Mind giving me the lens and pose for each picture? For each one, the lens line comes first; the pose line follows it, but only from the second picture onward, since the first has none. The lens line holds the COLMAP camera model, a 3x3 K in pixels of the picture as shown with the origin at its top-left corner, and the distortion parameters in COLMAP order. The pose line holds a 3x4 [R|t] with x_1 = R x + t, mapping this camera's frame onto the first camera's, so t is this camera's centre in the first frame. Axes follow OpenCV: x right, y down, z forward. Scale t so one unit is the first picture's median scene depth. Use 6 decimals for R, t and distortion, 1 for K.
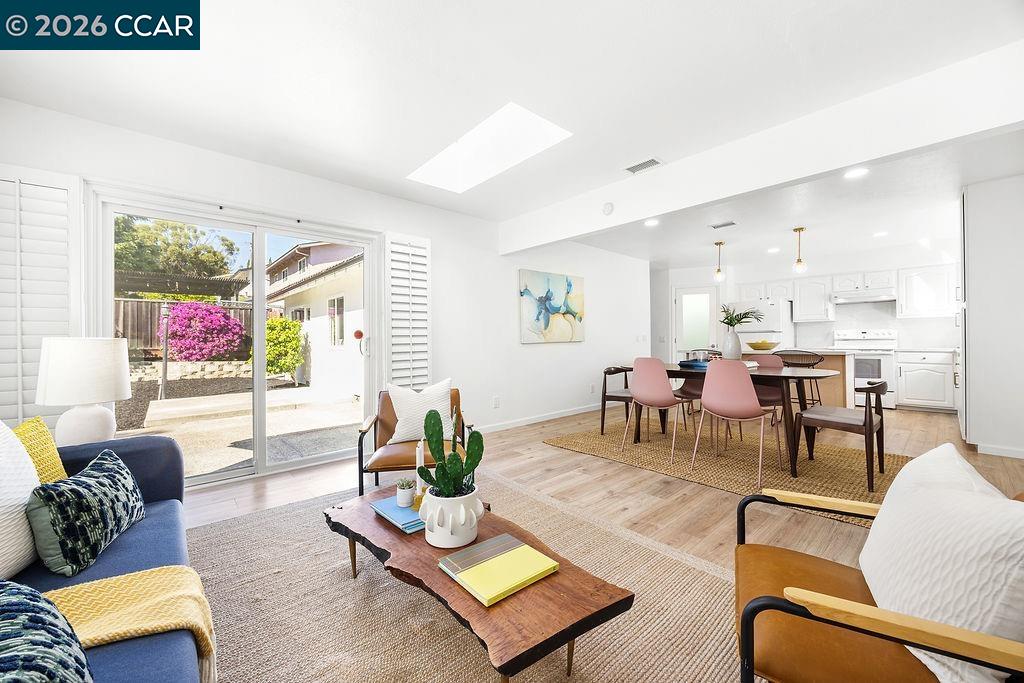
lens RADIAL K [[394.7, 0, 512.0], [0, 394.7, 340.2], [0, 0, 1]] dist [-0.001729, -0.000114]
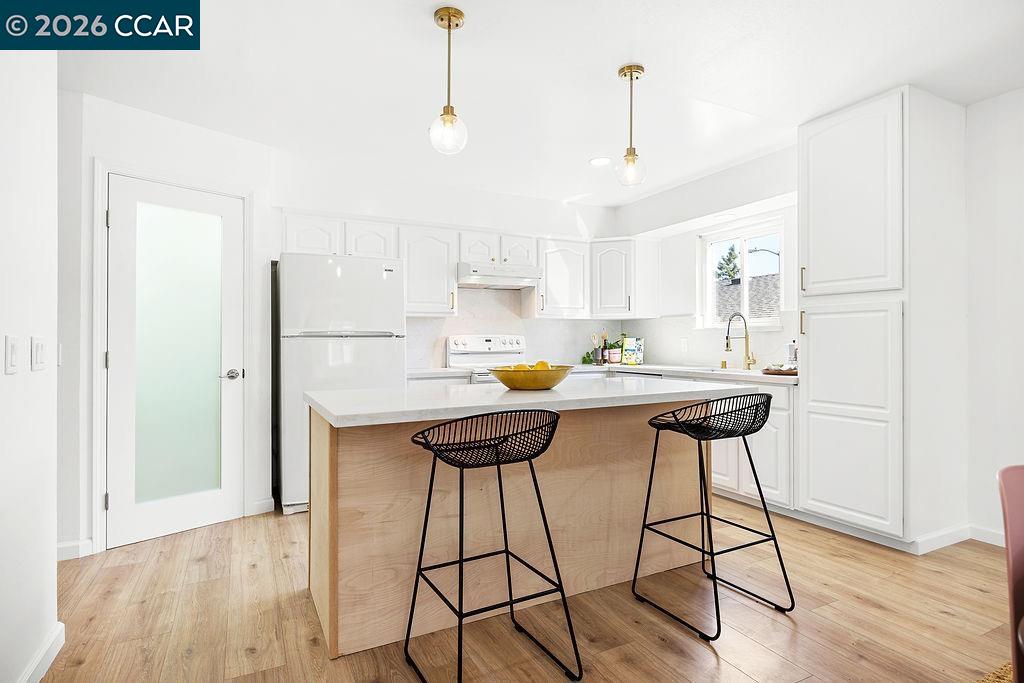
lens RADIAL K [[534.1, 0, 510.6], [0, 534.1, 343.0], [0, 0, 1]] dist [0.003921, 0.000258]
pose [[0.261462, 0.007148, 0.965187, 0.096110], [0.000727, 0.999971, -0.007603, -0.006018], [-0.965214, 0.002690, 0.261449, 0.475399]]
